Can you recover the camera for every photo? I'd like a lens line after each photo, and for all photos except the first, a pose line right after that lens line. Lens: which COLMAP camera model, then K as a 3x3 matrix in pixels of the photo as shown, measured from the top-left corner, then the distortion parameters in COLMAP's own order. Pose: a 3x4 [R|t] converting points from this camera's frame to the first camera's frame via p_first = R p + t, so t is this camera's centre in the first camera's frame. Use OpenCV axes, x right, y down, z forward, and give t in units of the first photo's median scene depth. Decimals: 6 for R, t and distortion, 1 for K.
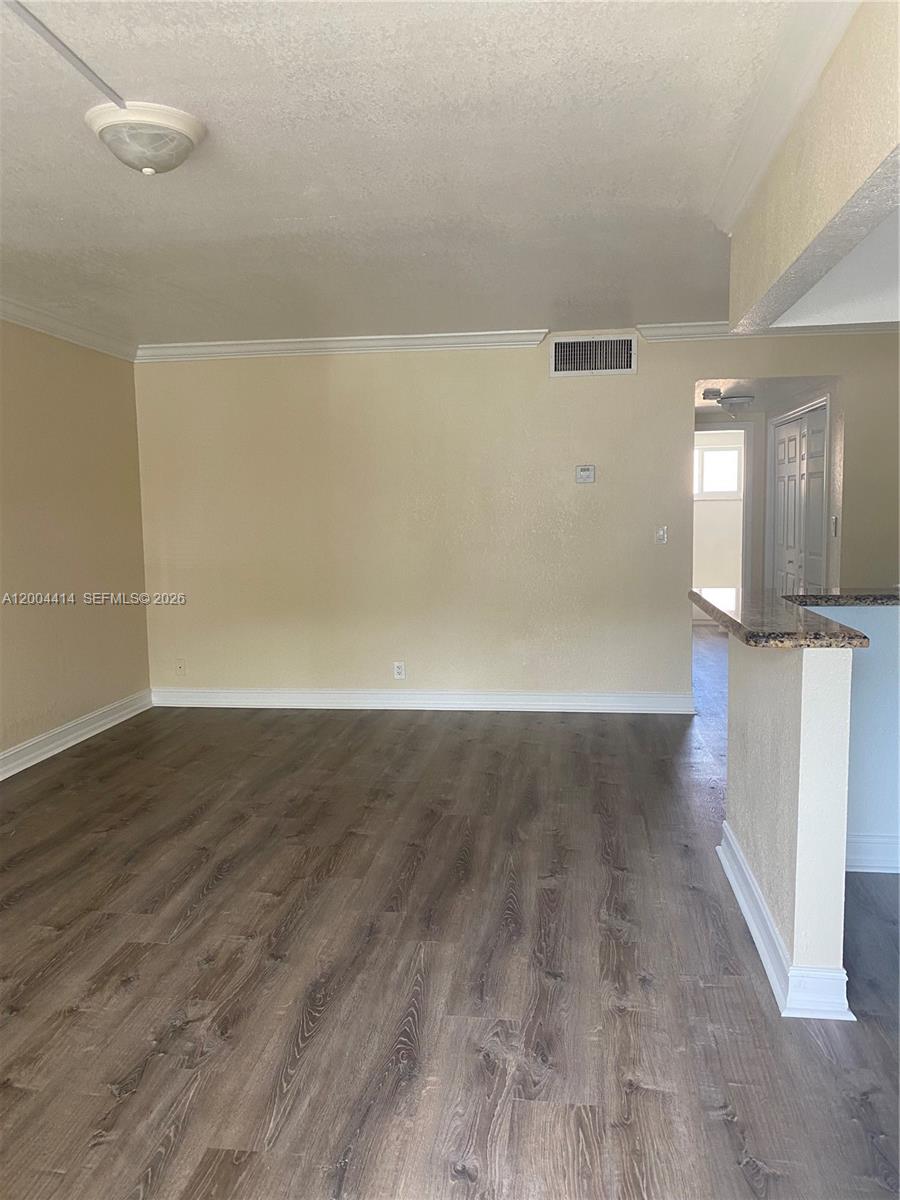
lens RADIAL K [[940.3, 0, 450.0], [0, 940.3, 600.0], [0, 0, 1]] dist [-0.049112, 0.064774]
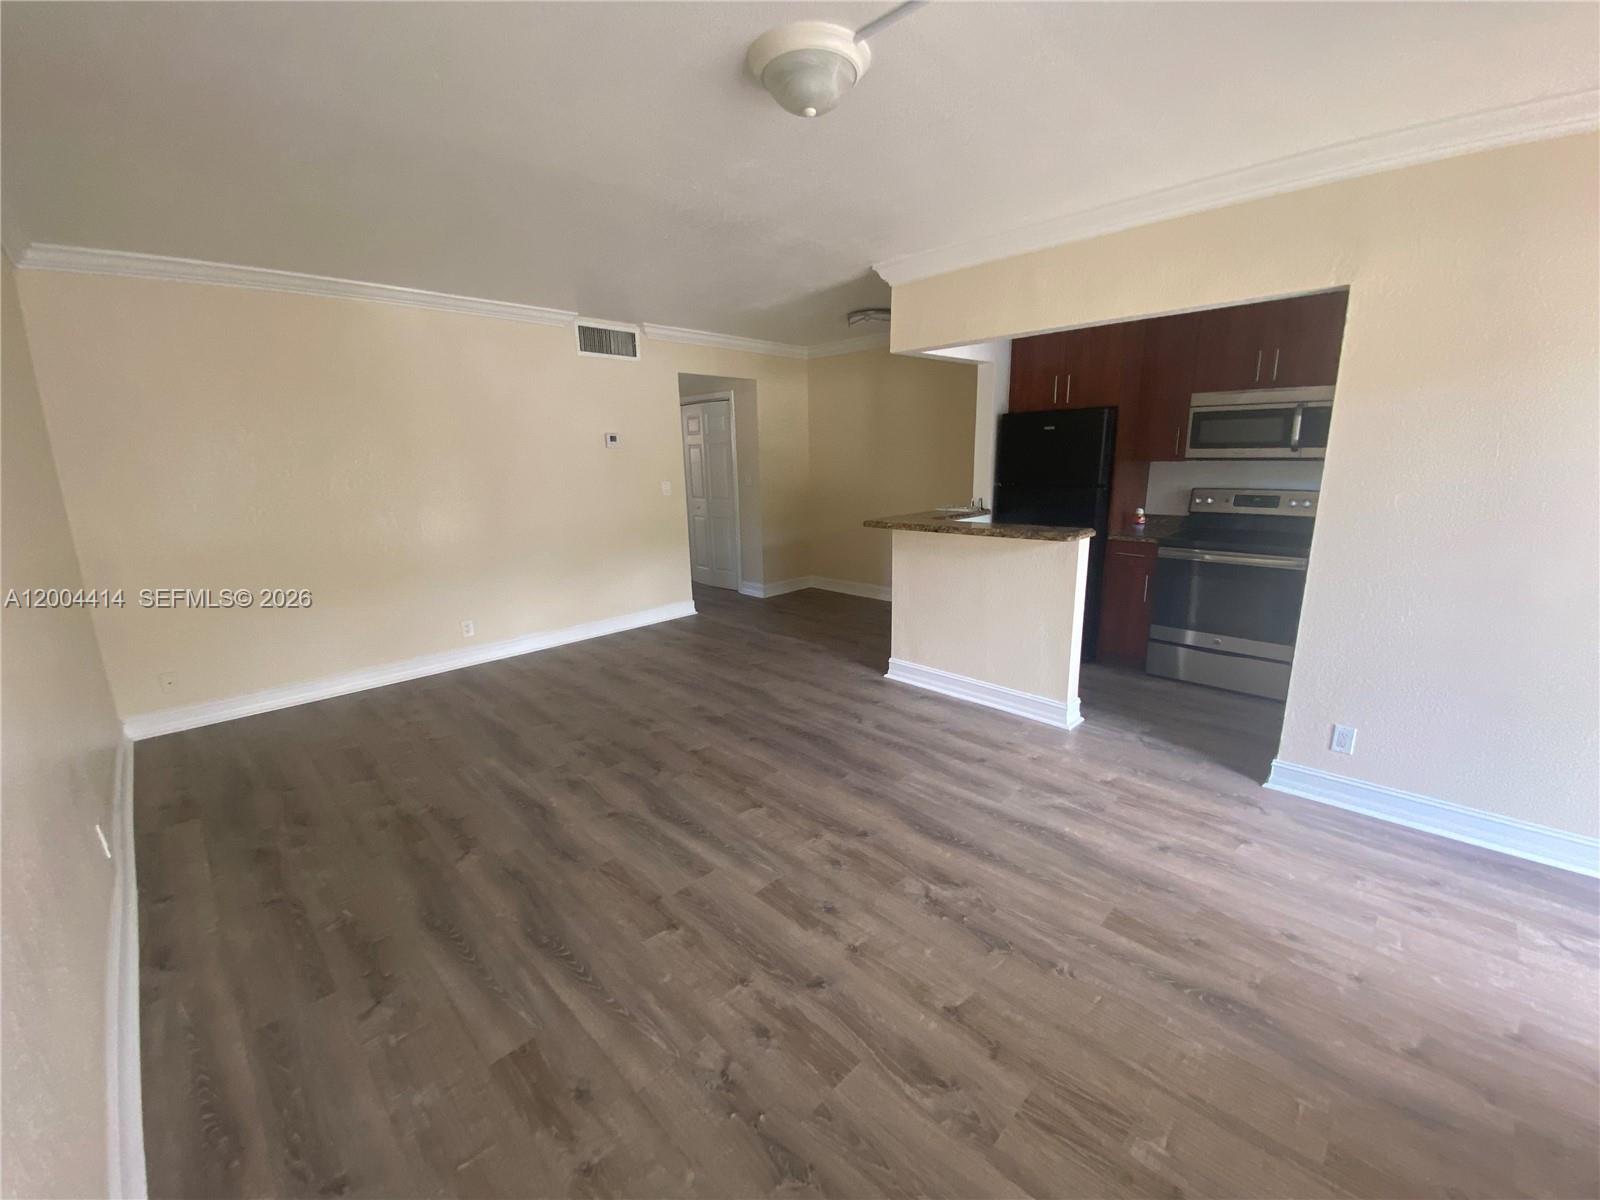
lens RADIAL K [[661.9, 0, 800.0], [0, 661.9, 600.0], [0, 0, 1]] dist [-0.000256, -0.000277]
pose [[0.609728, -0.179793, 0.771950, -0.713438], [0.104753, 0.983669, 0.146364, -0.050111], [-0.785658, -0.008378, 0.618604, 0.438429]]
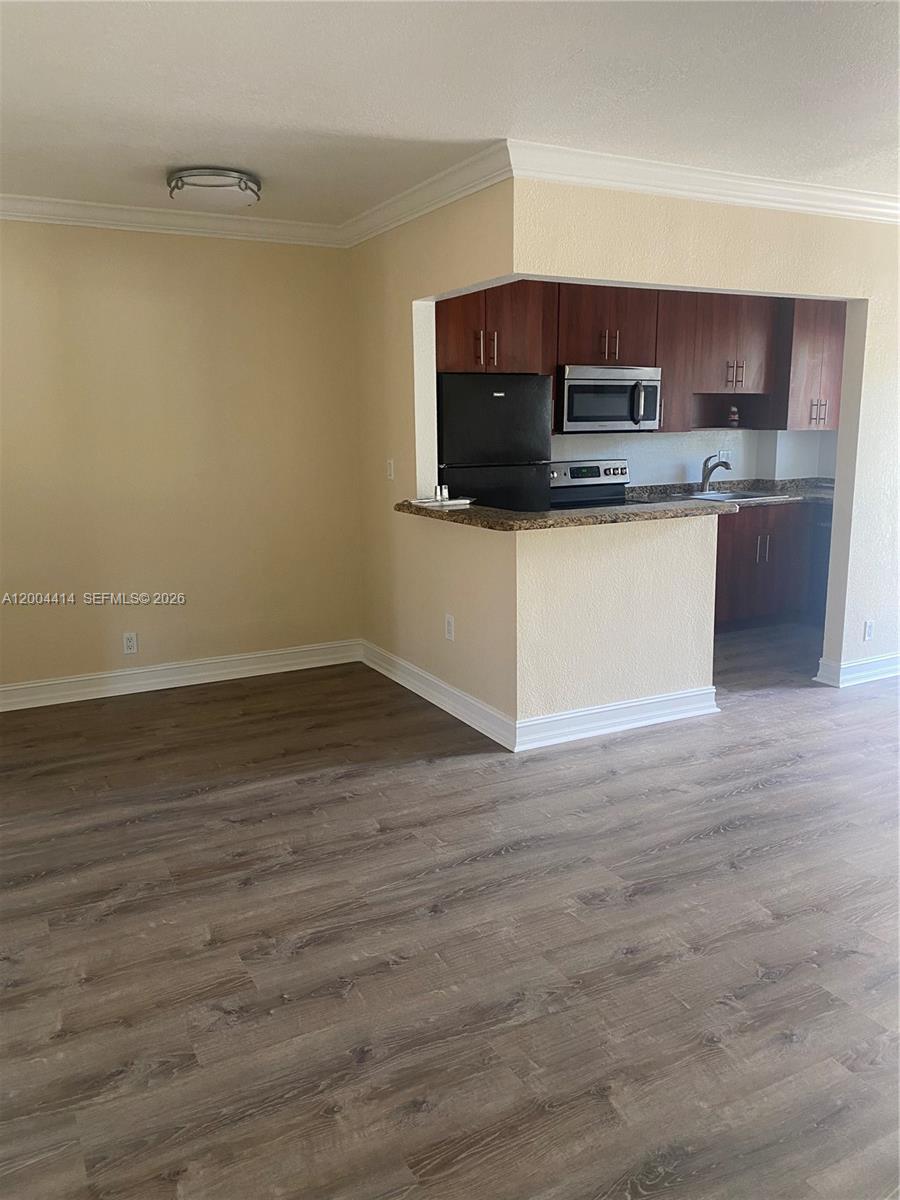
lens RADIAL K [[902.2, 0, 450.0], [0, 902.2, 600.0], [0, 0, 1]] dist [0.000349, -0.000794]
pose [[-0.576996, -0.149372, 0.802972, -0.526747], [0.107704, 0.960633, 0.256094, -0.195714], [-0.809615, 0.234248, -0.538193, 1.700624]]
